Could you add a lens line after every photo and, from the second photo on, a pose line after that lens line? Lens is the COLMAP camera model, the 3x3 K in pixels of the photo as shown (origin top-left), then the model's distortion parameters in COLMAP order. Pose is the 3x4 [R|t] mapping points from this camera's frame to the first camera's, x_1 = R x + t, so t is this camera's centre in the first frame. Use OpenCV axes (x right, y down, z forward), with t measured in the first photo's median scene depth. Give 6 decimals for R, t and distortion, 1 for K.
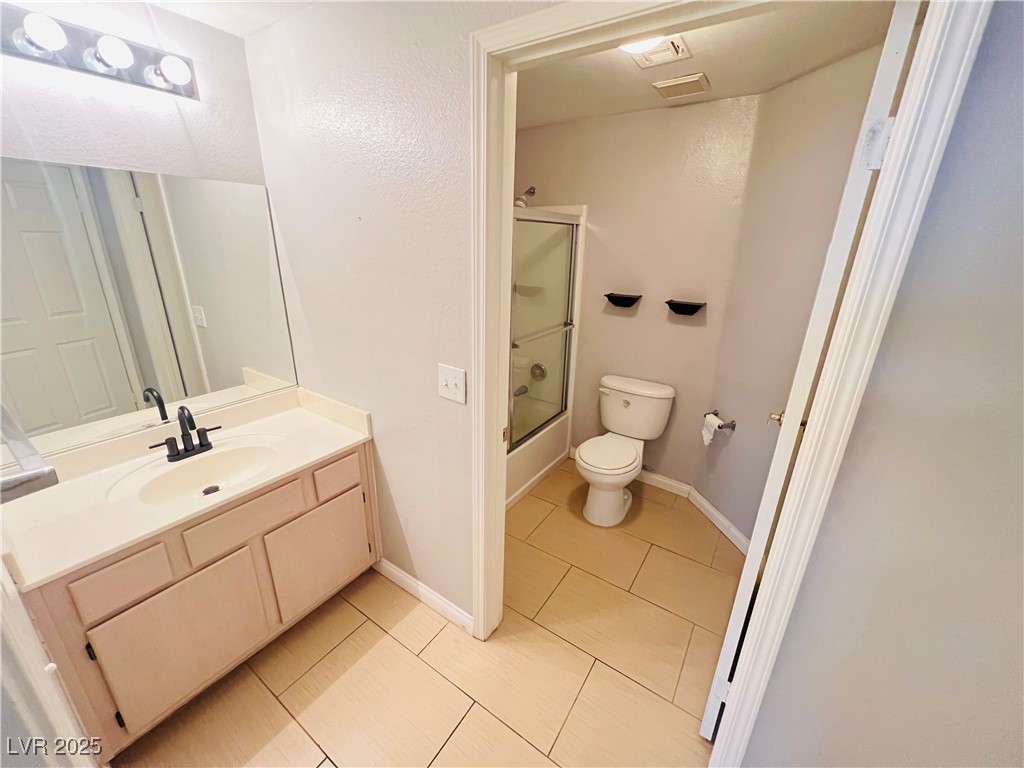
lens RADIAL K [[408.1, 0, 510.3], [0, 408.1, 381.0], [0, 0, 1]] dist [-0.000652, 0.000055]
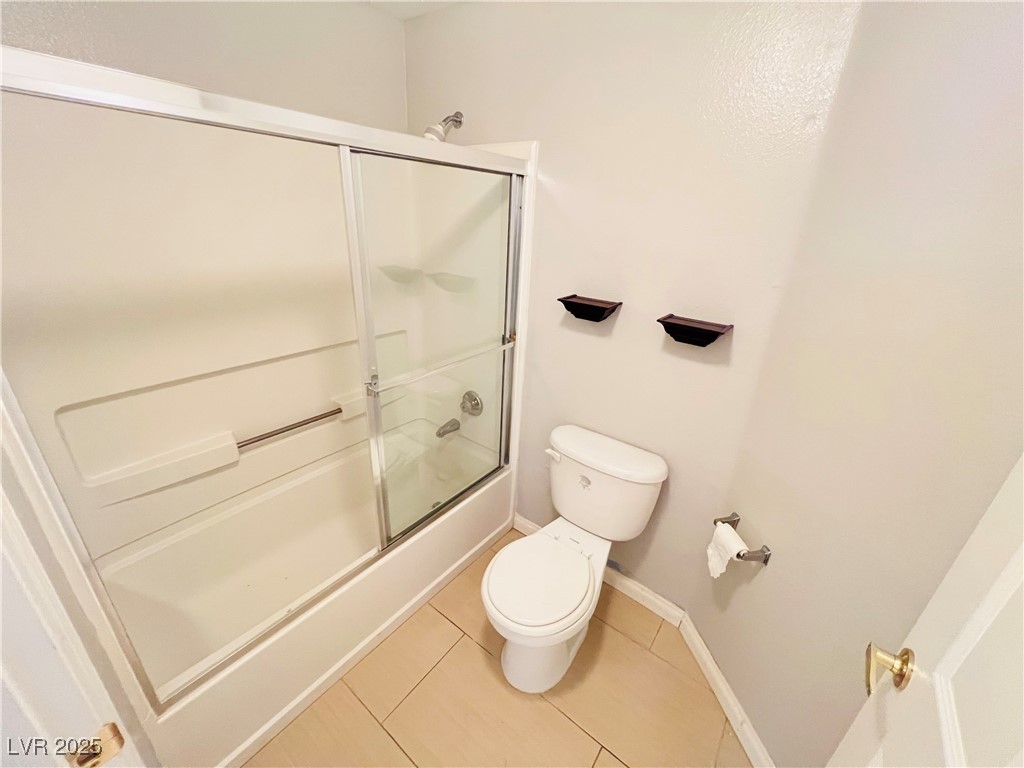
lens RADIAL K [[408.1, 0, 510.3], [0, 408.1, 381.0], [0, 0, 1]] dist [-0.000652, 0.000055]
pose [[0.997666, 0.049456, -0.047078, 0.190454], [-0.046376, 0.996845, 0.064418, -0.124390], [0.050116, -0.062085, 0.996812, 0.392554]]
